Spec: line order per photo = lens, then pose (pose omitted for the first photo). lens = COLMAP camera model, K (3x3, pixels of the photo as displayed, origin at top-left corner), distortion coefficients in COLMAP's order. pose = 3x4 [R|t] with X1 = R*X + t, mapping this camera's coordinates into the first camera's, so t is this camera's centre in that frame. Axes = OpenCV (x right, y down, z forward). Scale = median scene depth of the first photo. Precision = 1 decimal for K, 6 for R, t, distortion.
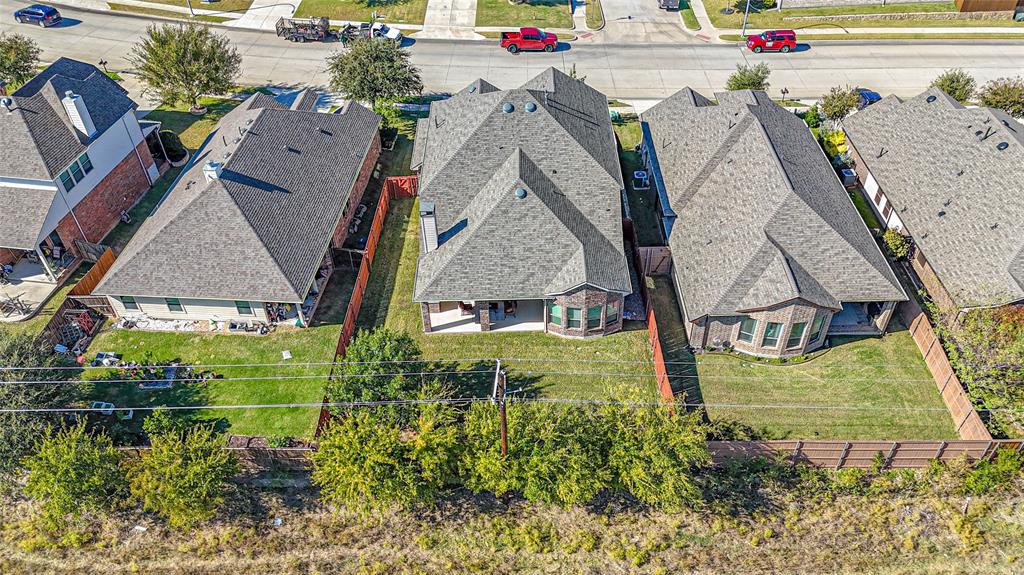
lens RADIAL K [[752.1, 0, 511.3], [0, 752.1, 326.2], [0, 0, 1]] dist [0.040305, 0.001600]
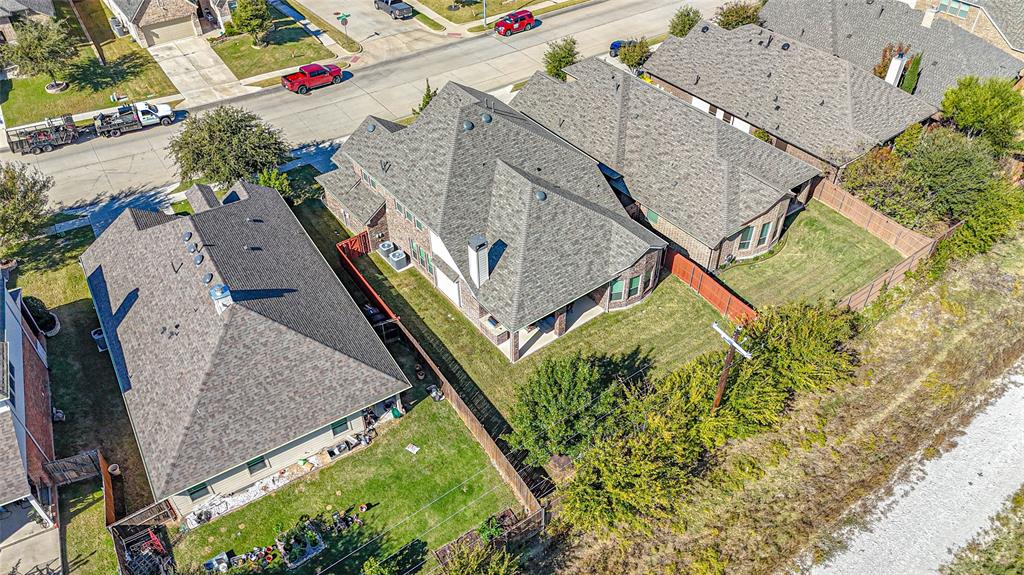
lens RADIAL K [[727.4, 0, 543.1], [0, 727.4, 328.6], [0, 0, 1]] dist [0.037493, -0.000721]
pose [[0.791012, -0.414014, 0.450436, -0.483906], [0.414986, 0.904069, 0.102209, -0.110268], [-0.449541, 0.106076, 0.886939, 0.143585]]
